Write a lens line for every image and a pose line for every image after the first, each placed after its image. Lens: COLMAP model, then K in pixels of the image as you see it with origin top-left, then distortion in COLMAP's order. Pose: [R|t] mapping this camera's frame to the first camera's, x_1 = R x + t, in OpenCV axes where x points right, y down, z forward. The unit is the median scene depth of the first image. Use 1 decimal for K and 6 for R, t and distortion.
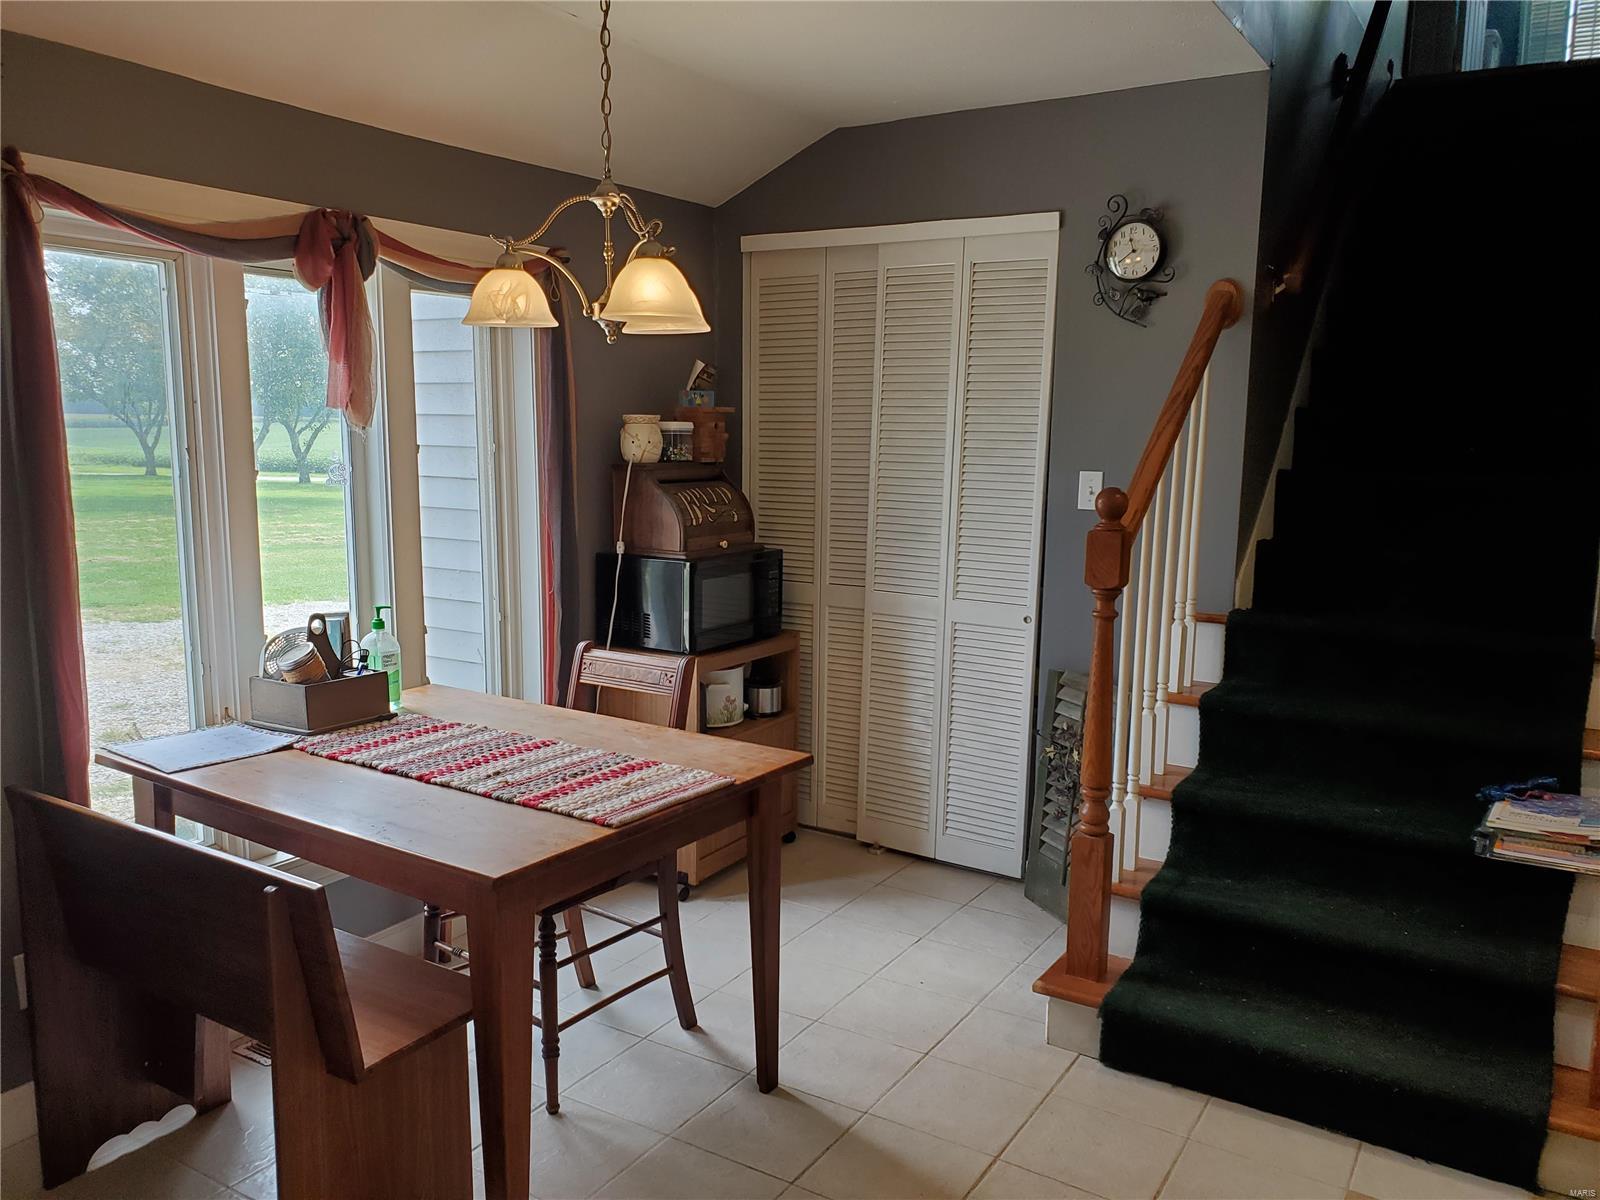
lens RADIAL K [[1236.4, 0, 800.0], [0, 1236.4, 600.0], [0, 0, 1]] dist [0.091283, -0.098927]
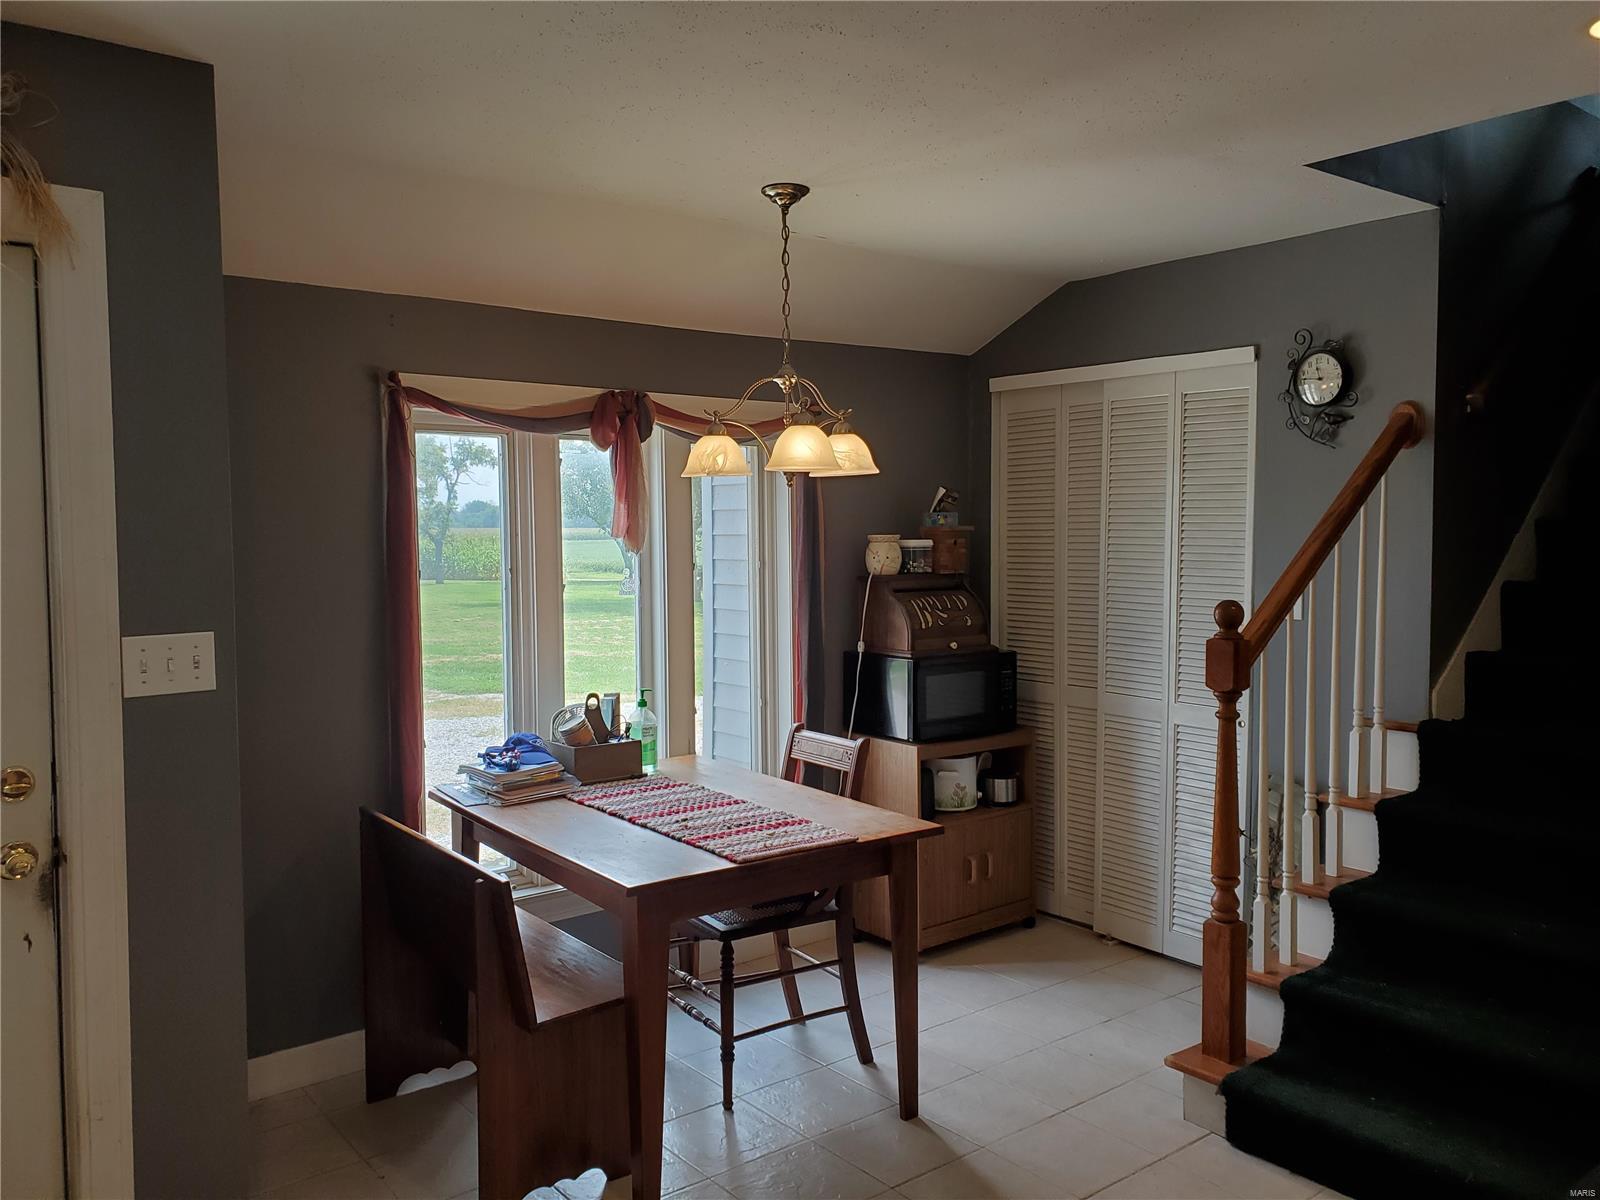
lens RADIAL K [[1247.4, 0, 828.0], [0, 1247.4, 571.4], [0, 0, 1]] dist [0.091907, -0.170145]
pose [[0.947319, -0.002969, -0.320277, 0.255664], [-0.031539, 0.994233, -0.102503, 0.010196], [0.318734, 0.107204, 0.941762, -0.159538]]
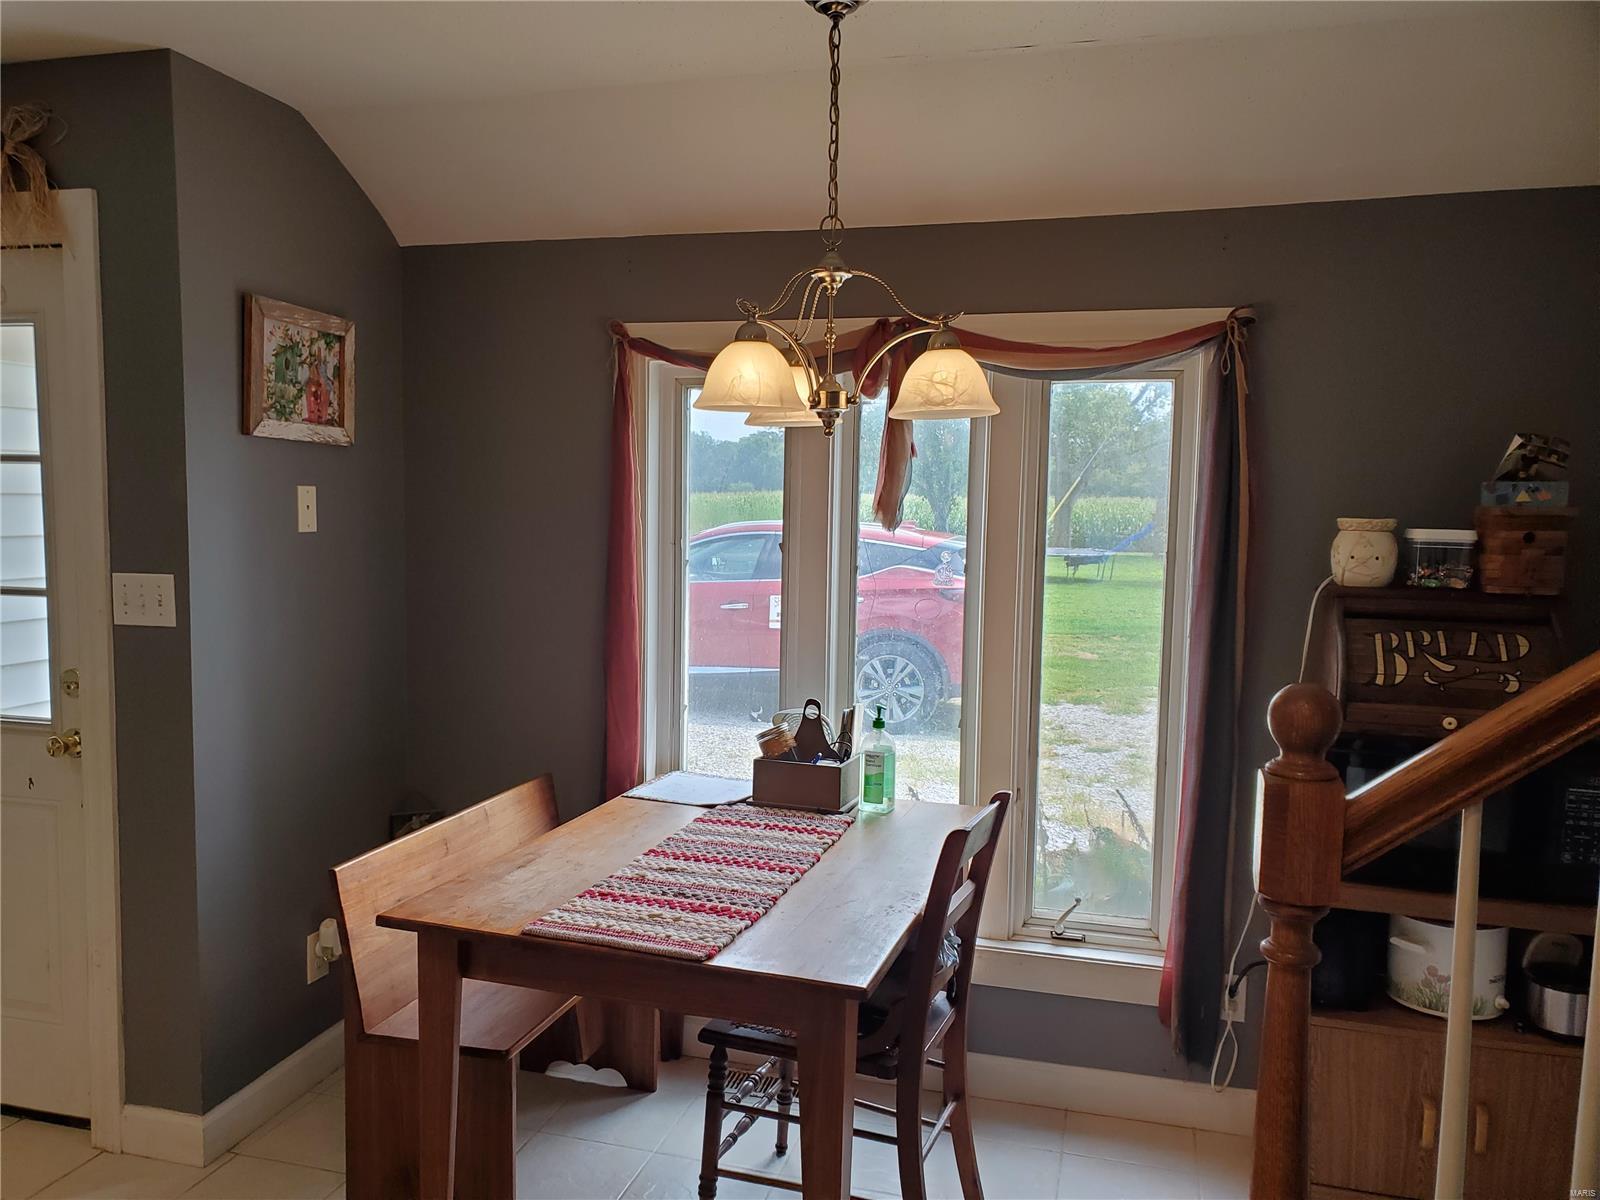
lens RADIAL K [[1271.9, 0, 800.0], [0, 1271.9, 600.0], [0, 0, 1]] dist [0.073251, -0.102162]
pose [[0.261846, 0.072919, -0.962351, 0.616835], [-0.153182, 0.987642, 0.033157, -0.101647], [0.952876, 0.138733, 0.269780, 0.653074]]
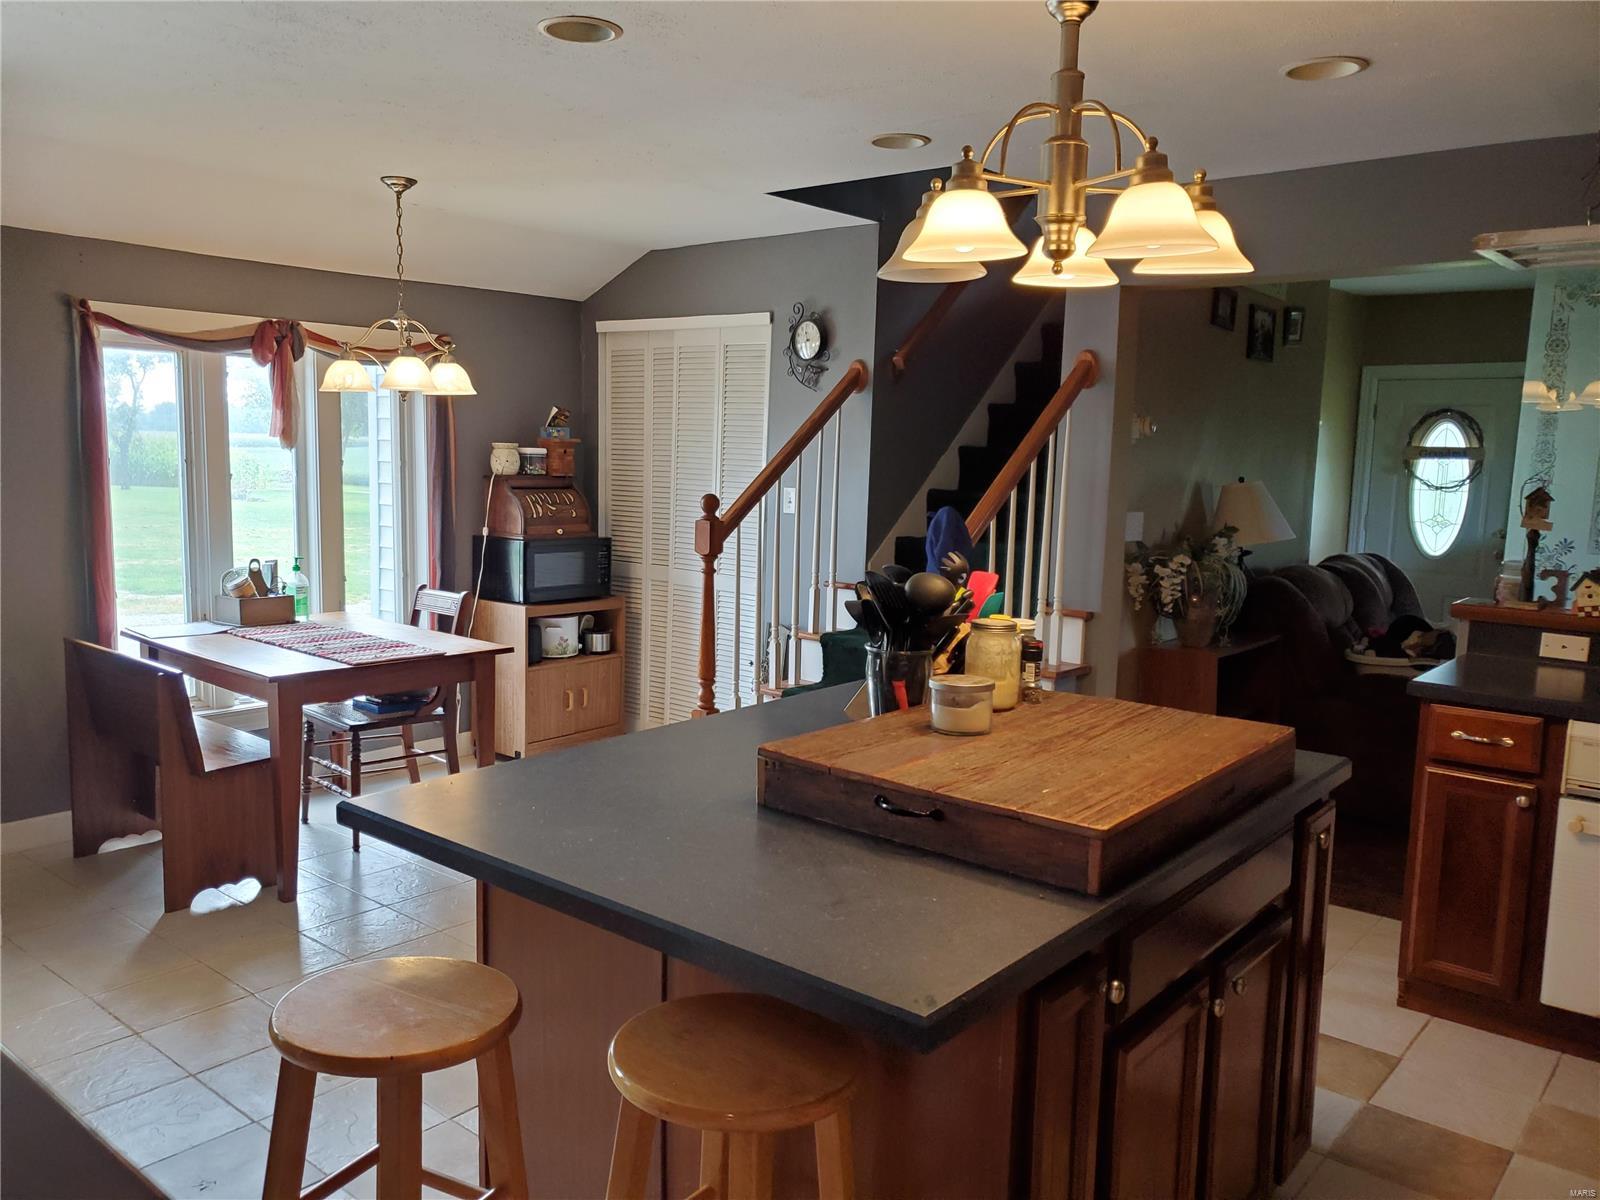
lens RADIAL K [[1234.3, 0, 778.1], [0, 1234.3, 586.0], [0, 0, 1]] dist [0.114766, -0.182923]
pose [[0.989342, 0.031017, -0.142268, 0.529145], [-0.035586, 0.998926, -0.029684, 0.070001], [0.141195, 0.034430, 0.989383, -0.541806]]
